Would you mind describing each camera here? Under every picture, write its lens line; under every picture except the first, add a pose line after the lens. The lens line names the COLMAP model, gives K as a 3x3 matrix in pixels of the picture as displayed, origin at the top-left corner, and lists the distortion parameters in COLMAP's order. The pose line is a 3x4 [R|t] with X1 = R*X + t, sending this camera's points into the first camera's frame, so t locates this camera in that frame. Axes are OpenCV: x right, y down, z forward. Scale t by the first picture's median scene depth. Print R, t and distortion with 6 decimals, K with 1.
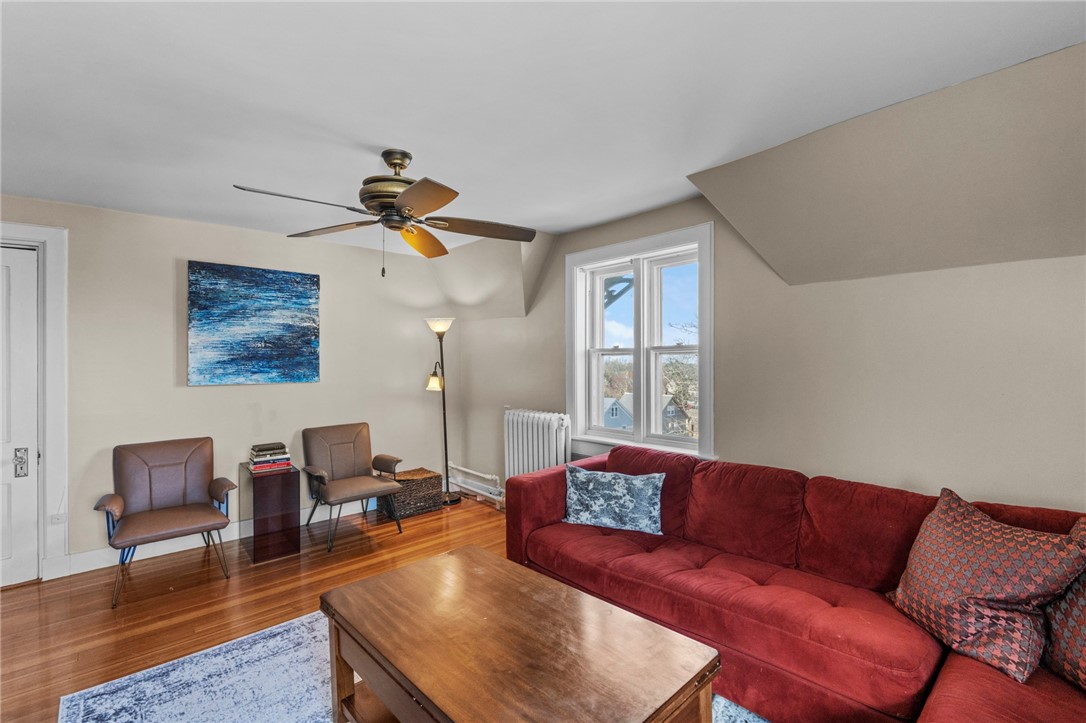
lens RADIAL K [[494.6, 0, 548.5], [0, 494.6, 358.8], [0, 0, 1]] dist [-0.013510, 0.005530]
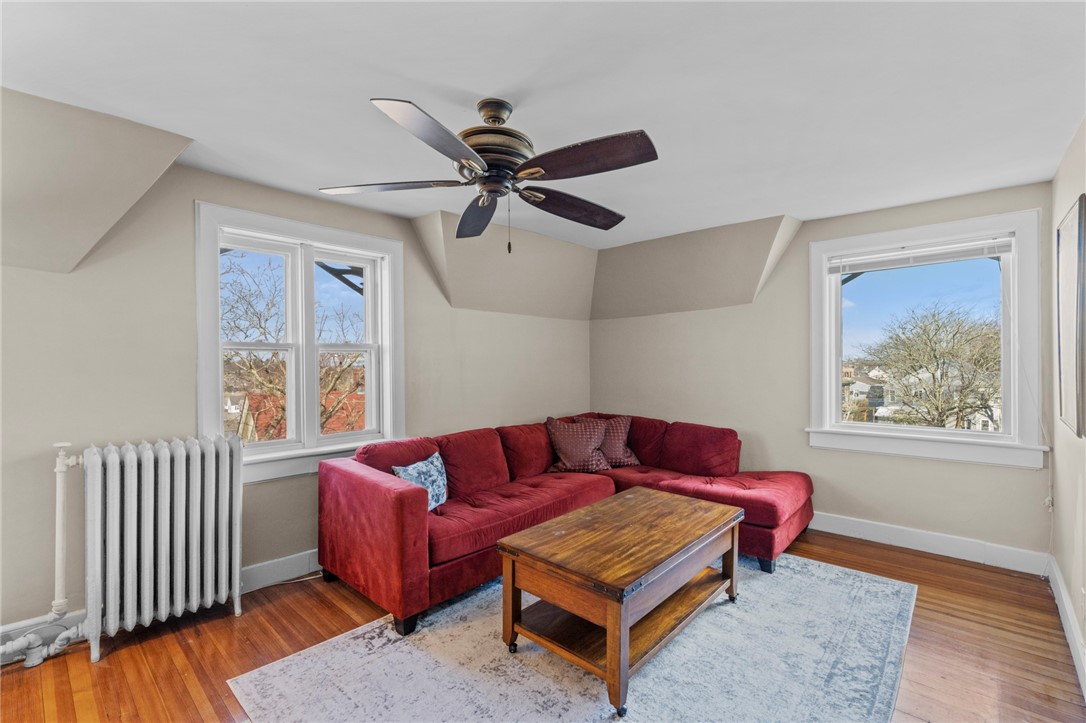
lens RADIAL K [[494.6, 0, 544.5], [0, 494.6, 363.8], [0, 0, 1]] dist [-0.013510, 0.005530]
pose [[-0.102105, 0.001220, 0.994773, -0.690808], [-0.001712, 0.999998, -0.001402, 0.013373], [-0.994772, -0.001846, -0.102103, 0.607425]]
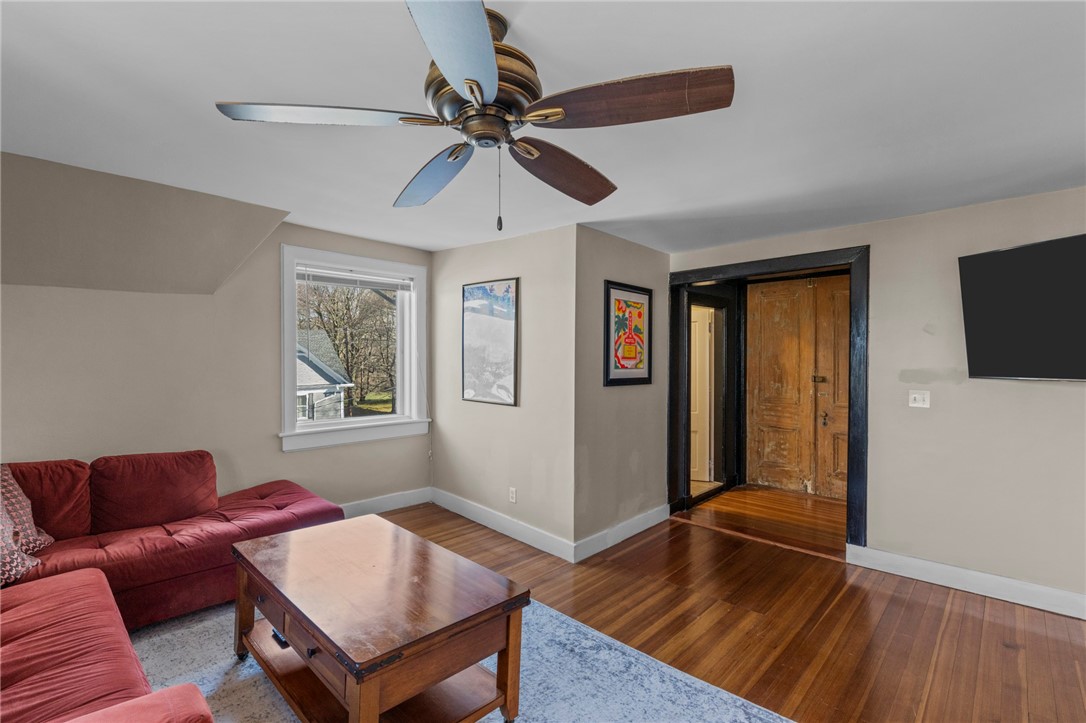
lens RADIAL K [[494.6, 0, 539.3], [0, 494.6, 358.8], [0, 0, 1]] dist [-0.013510, 0.005530]
pose [[-0.997337, 0.002559, -0.072881, -0.204843], [0.003314, 0.999942, -0.010235, 0.005764], [0.072851, -0.010449, -0.997288, 0.972651]]
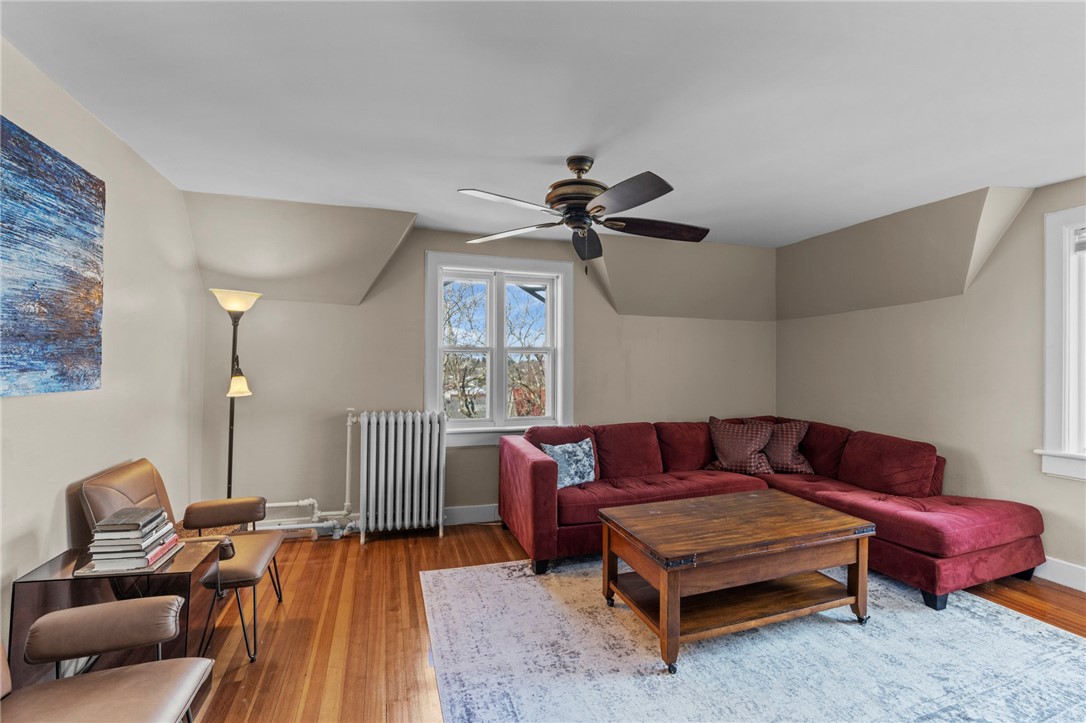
lens RADIAL K [[494.6, 0, 544.2], [0, 494.6, 356.1], [0, 0, 1]] dist [-0.013510, 0.005530]
pose [[0.401747, 0.021278, 0.915503, -0.788278], [-0.013222, 0.999761, -0.017434, 0.016588], [-0.915655, -0.005101, 0.401932, 0.386695]]
